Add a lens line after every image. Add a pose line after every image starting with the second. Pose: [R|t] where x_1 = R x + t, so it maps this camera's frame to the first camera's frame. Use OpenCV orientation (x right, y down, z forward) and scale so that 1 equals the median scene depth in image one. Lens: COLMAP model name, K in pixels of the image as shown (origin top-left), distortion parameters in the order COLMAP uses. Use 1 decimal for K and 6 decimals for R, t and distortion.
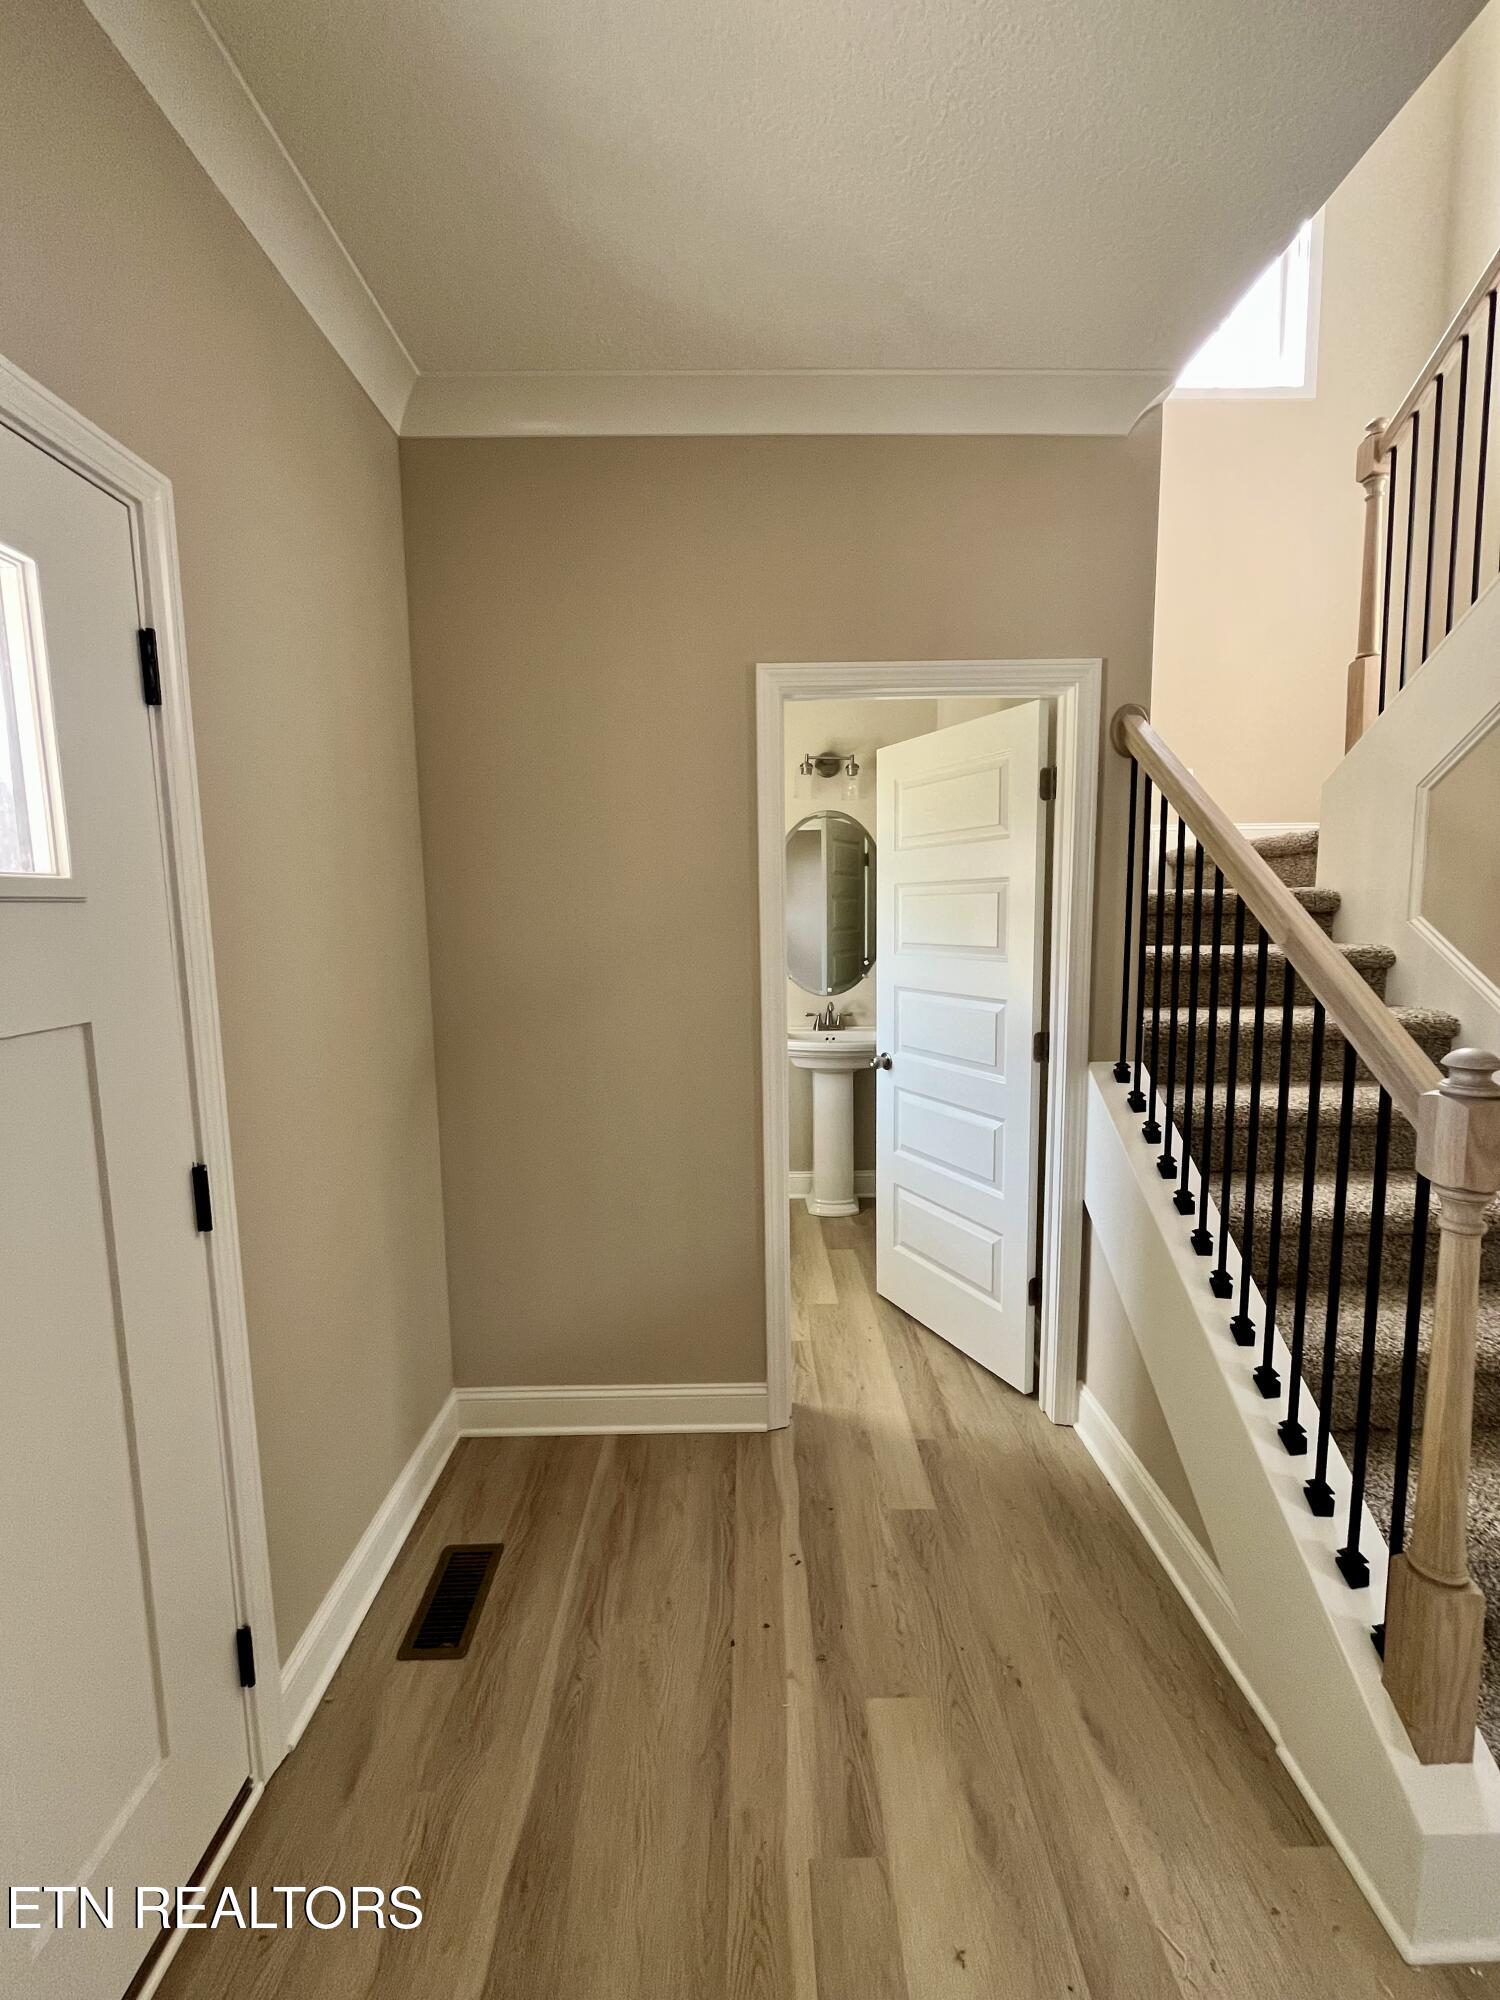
lens RADIAL K [[802.4, 0, 761.2], [0, 802.4, 999.0], [0, 0, 1]] dist [-0.008813, 0.000467]
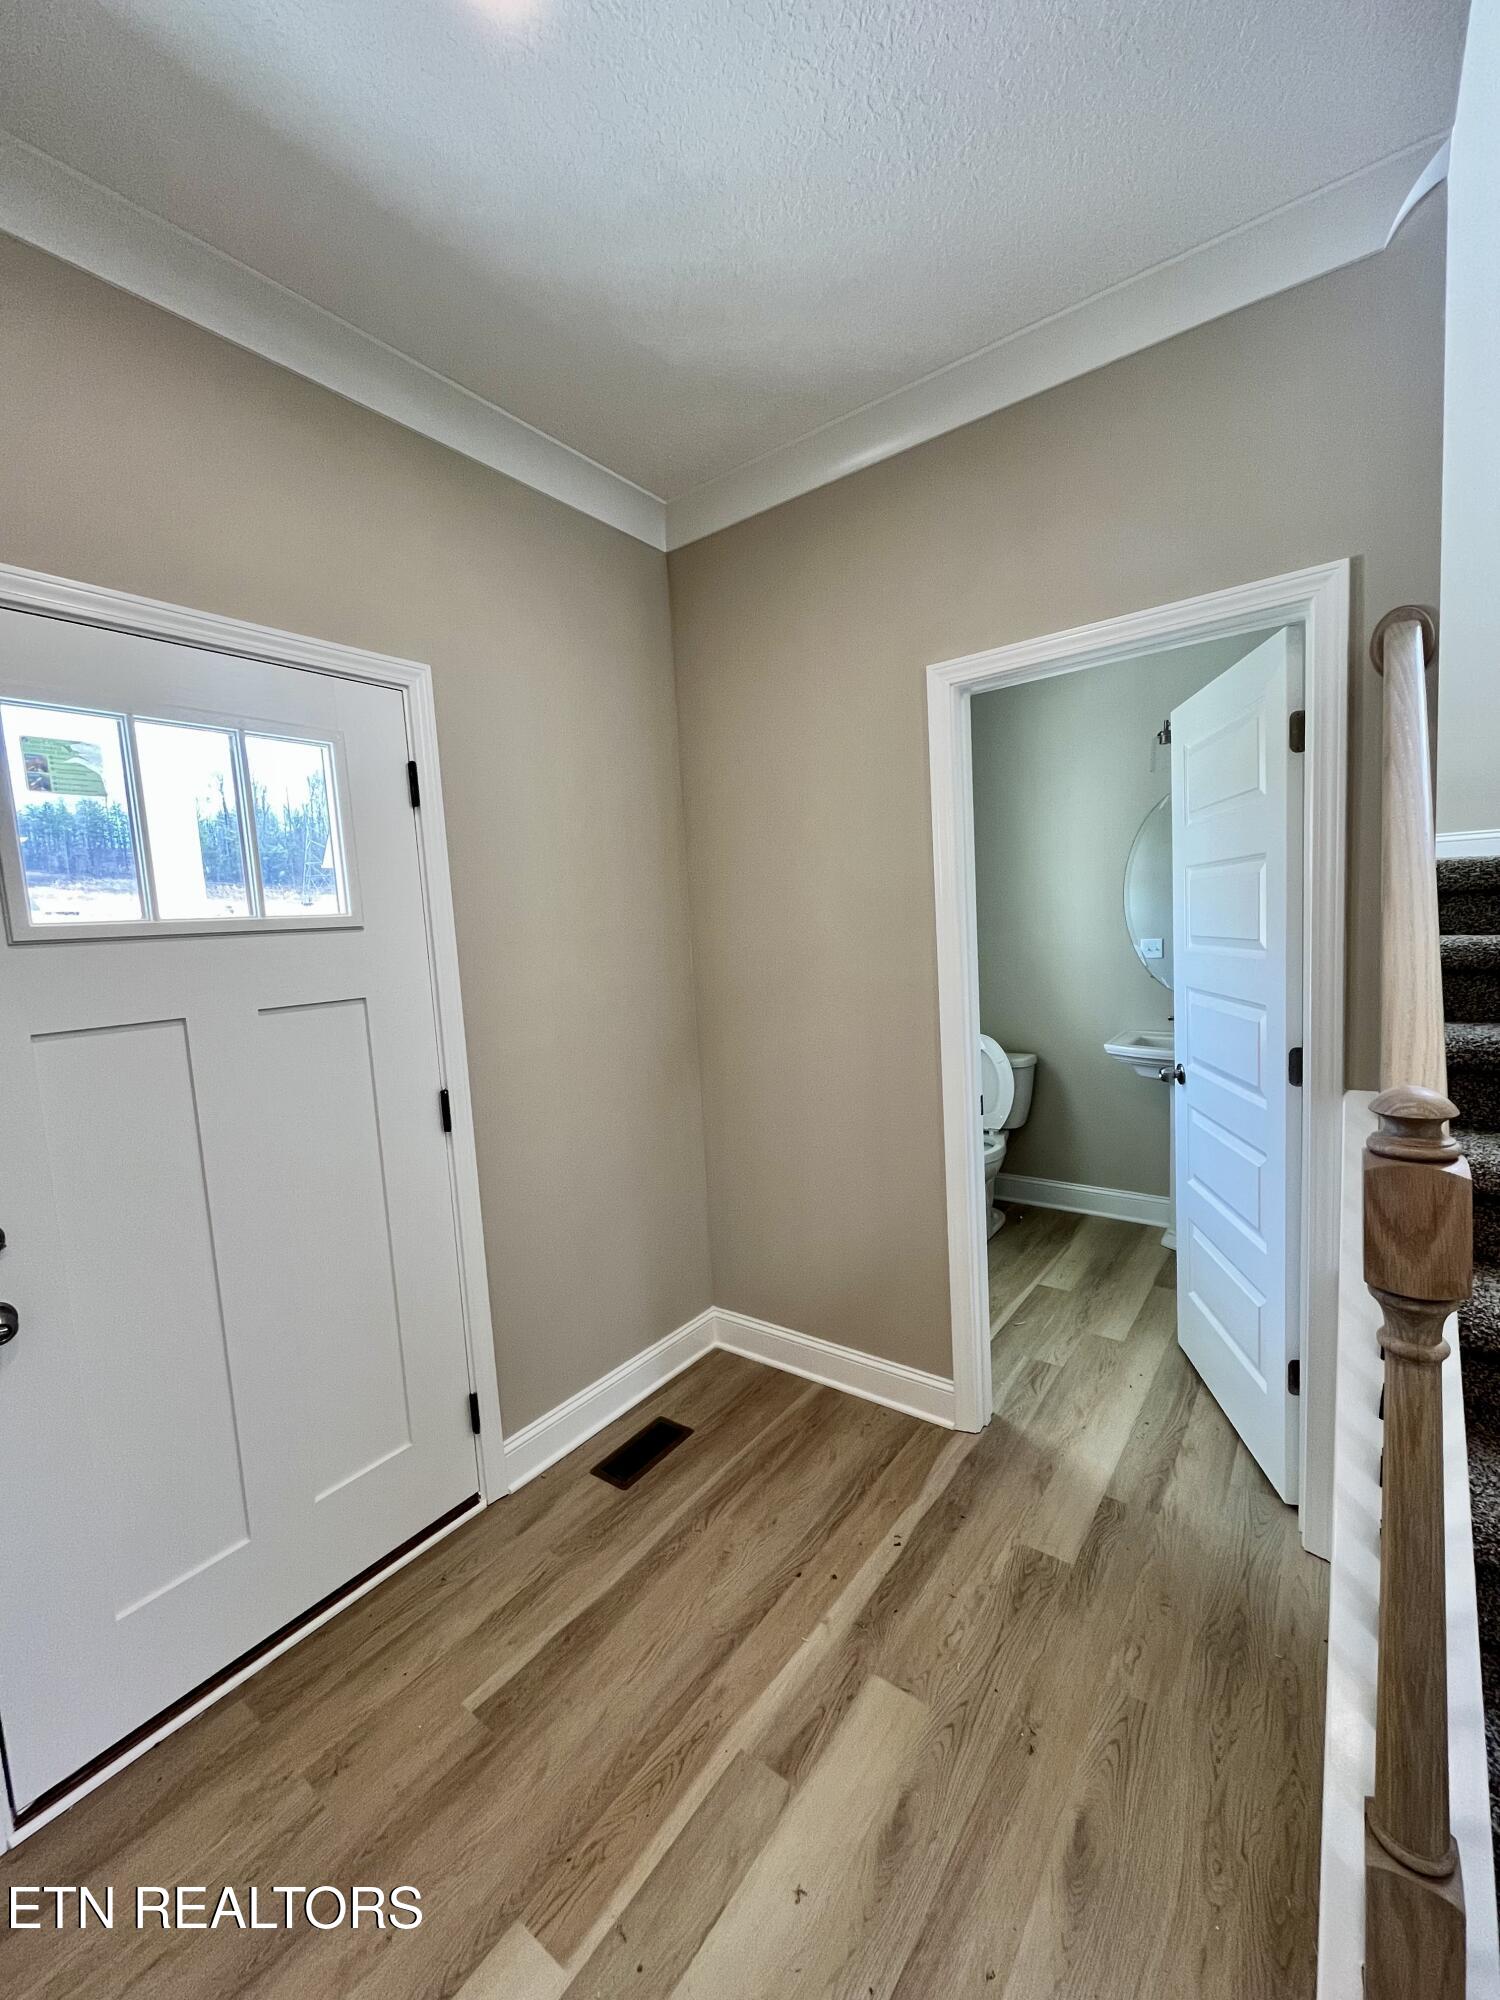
lens RADIAL K [[802.4, 0, 751.6], [0, 802.4, 1000.7], [0, 0, 1]] dist [-0.008813, 0.000467]
pose [[0.793734, 0.025974, -0.607710, 0.513571], [-0.021909, 0.999660, 0.014111, -0.004264], [0.607870, 0.002114, 0.794034, 0.069180]]
